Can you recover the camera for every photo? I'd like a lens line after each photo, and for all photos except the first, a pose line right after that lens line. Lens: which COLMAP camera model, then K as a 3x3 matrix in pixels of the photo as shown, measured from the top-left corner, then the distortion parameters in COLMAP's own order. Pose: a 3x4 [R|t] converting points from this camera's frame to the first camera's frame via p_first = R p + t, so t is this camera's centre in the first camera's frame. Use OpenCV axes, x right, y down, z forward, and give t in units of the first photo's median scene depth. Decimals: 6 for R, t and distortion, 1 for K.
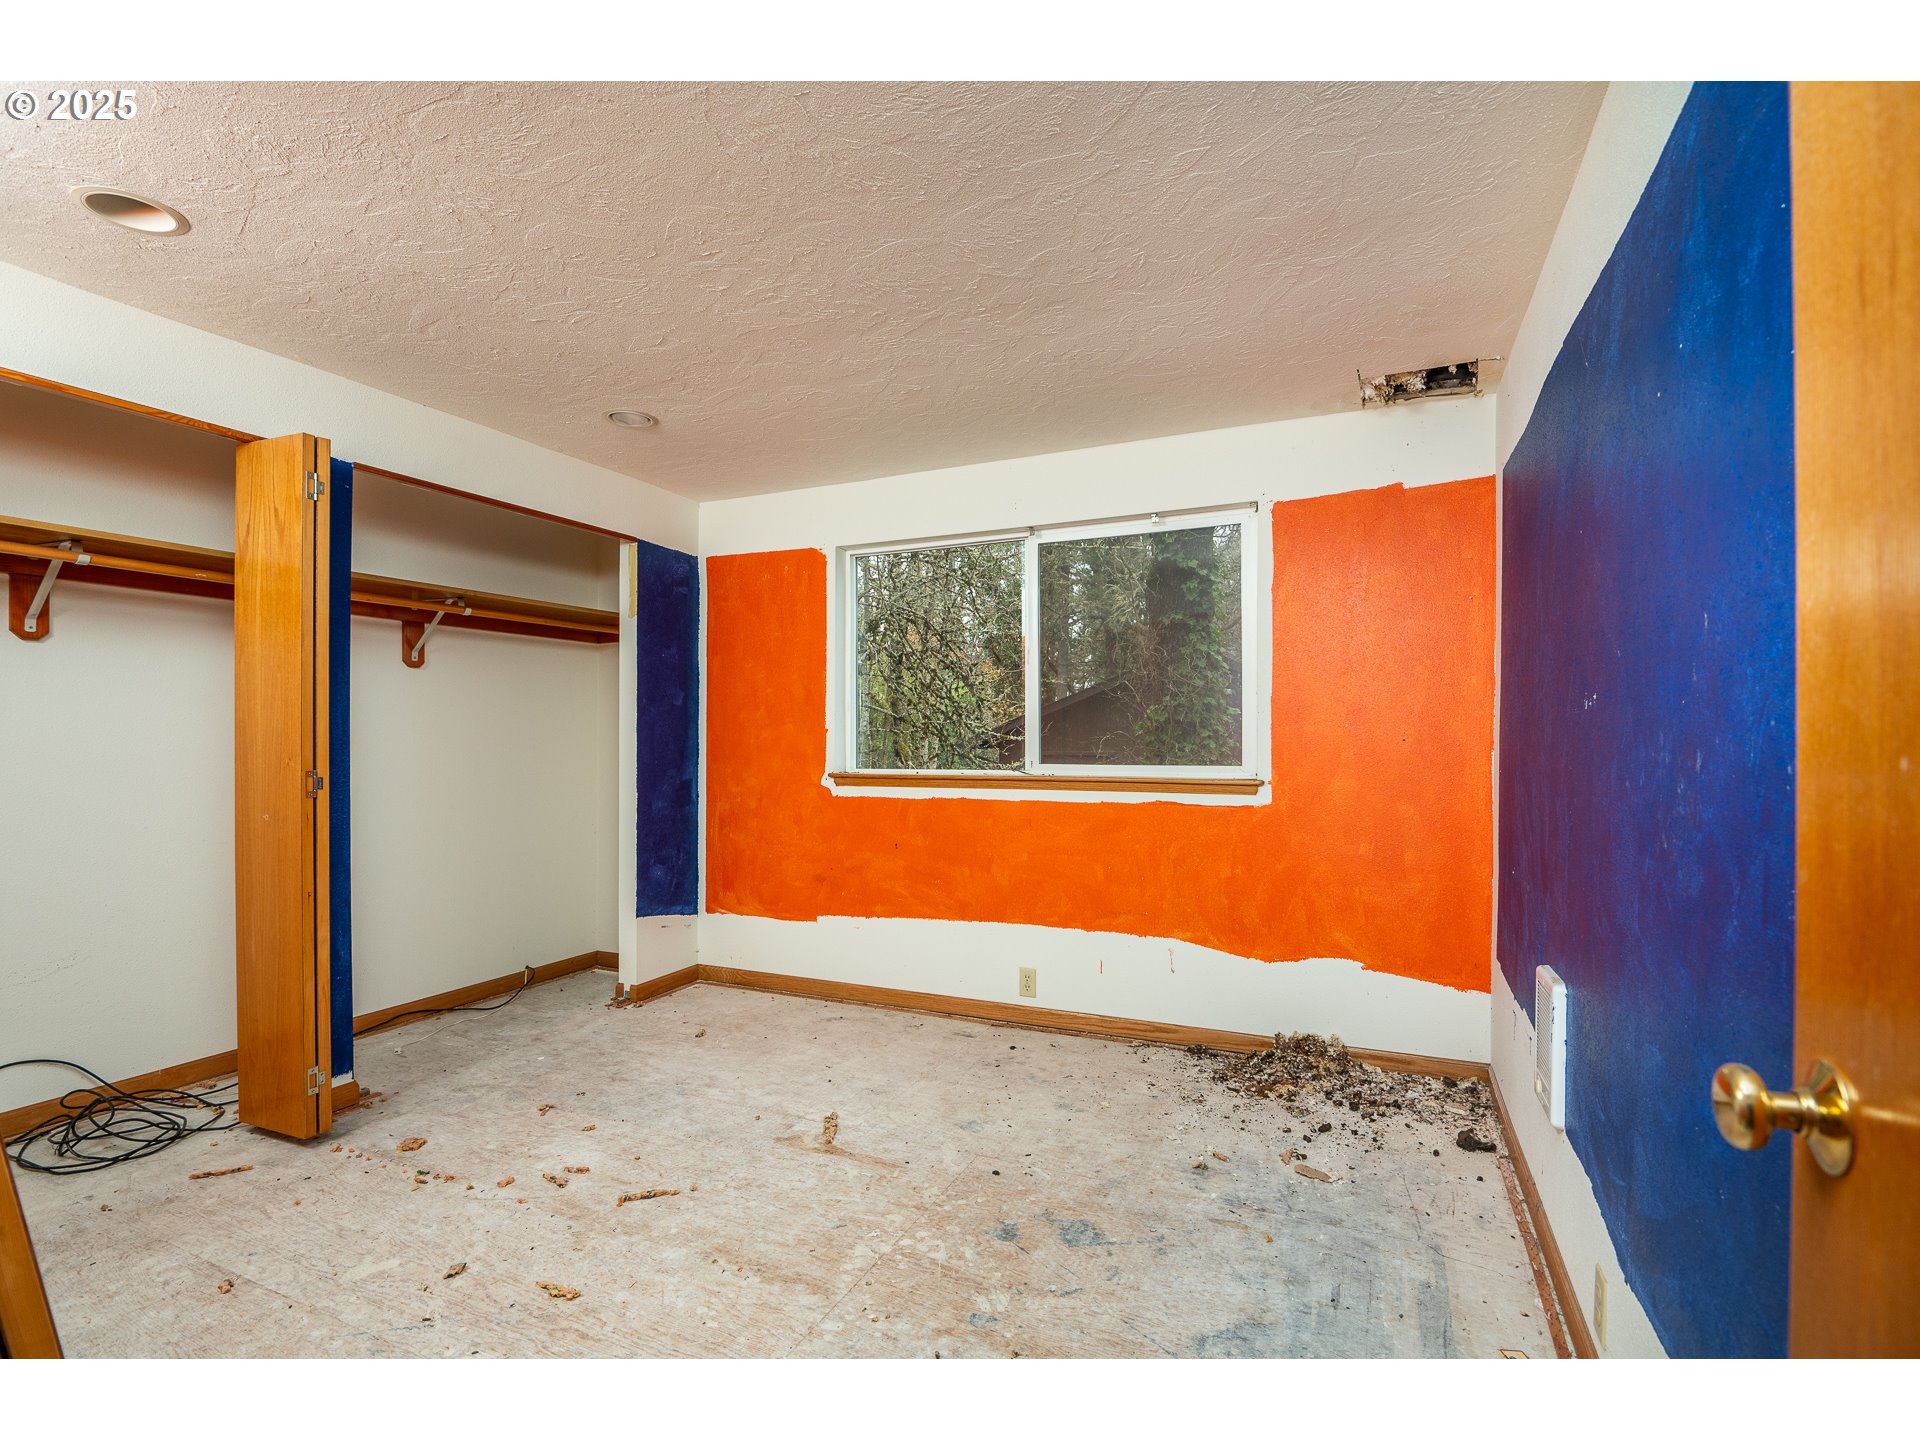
lens RADIAL K [[876.6, 0, 959.5], [0, 876.6, 730.9], [0, 0, 1]] dist [-0.009273, -0.000830]
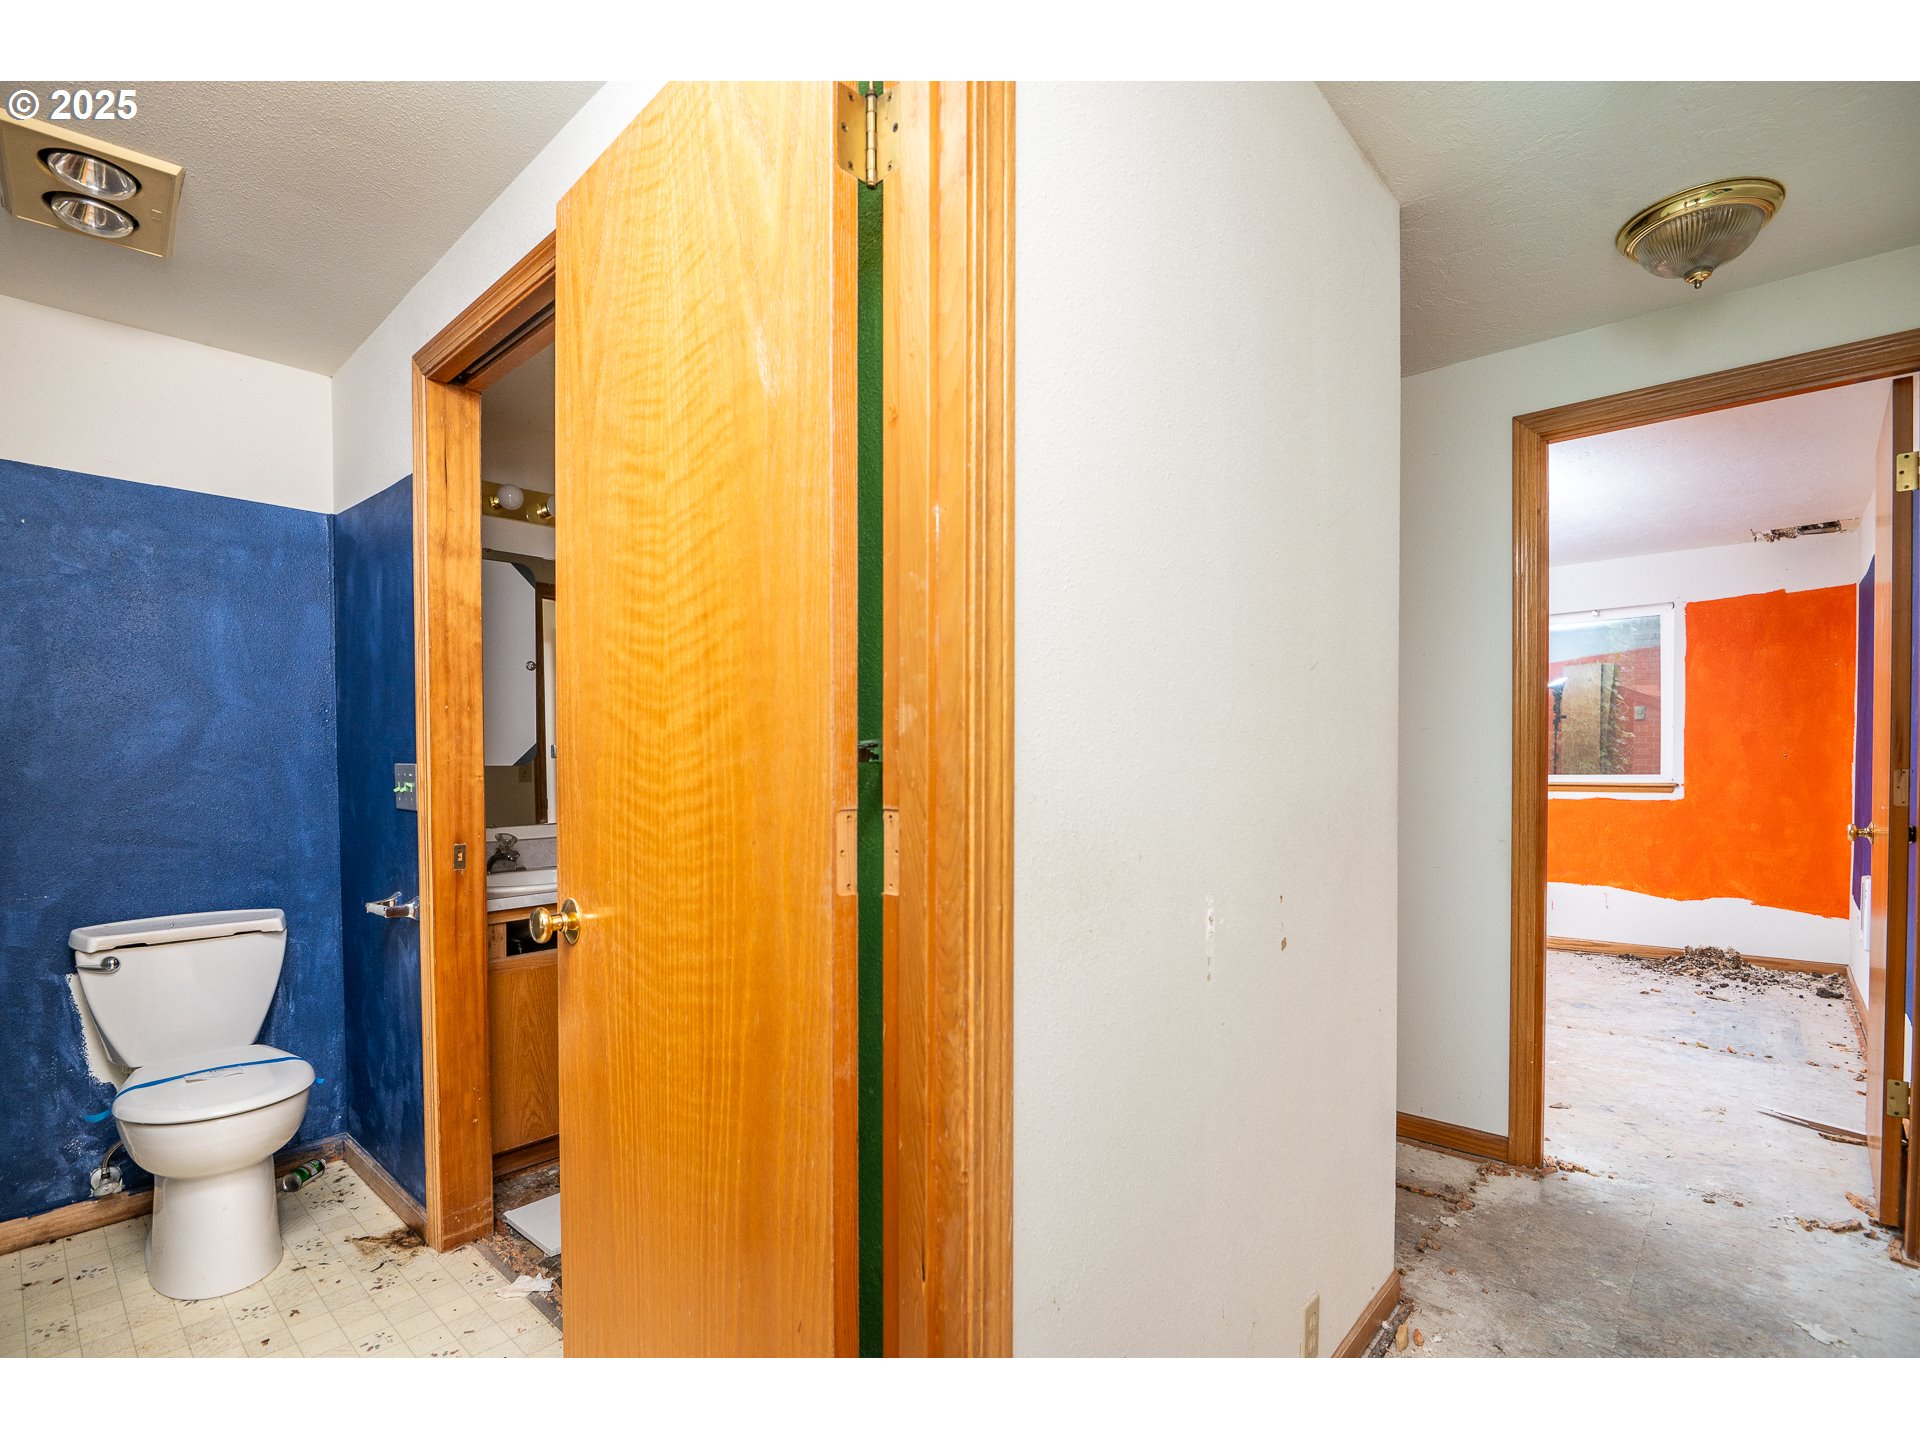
lens RADIAL K [[907.4, 0, 959.5], [0, 907.4, 772.0], [0, 0, 1]] dist [-0.019063, 0.000641]
pose [[0.956440, -0.002236, -0.291920, -0.427030], [0.008098, 0.999789, 0.018876, -0.005317], [0.291817, -0.020418, 0.956256, -0.936795]]
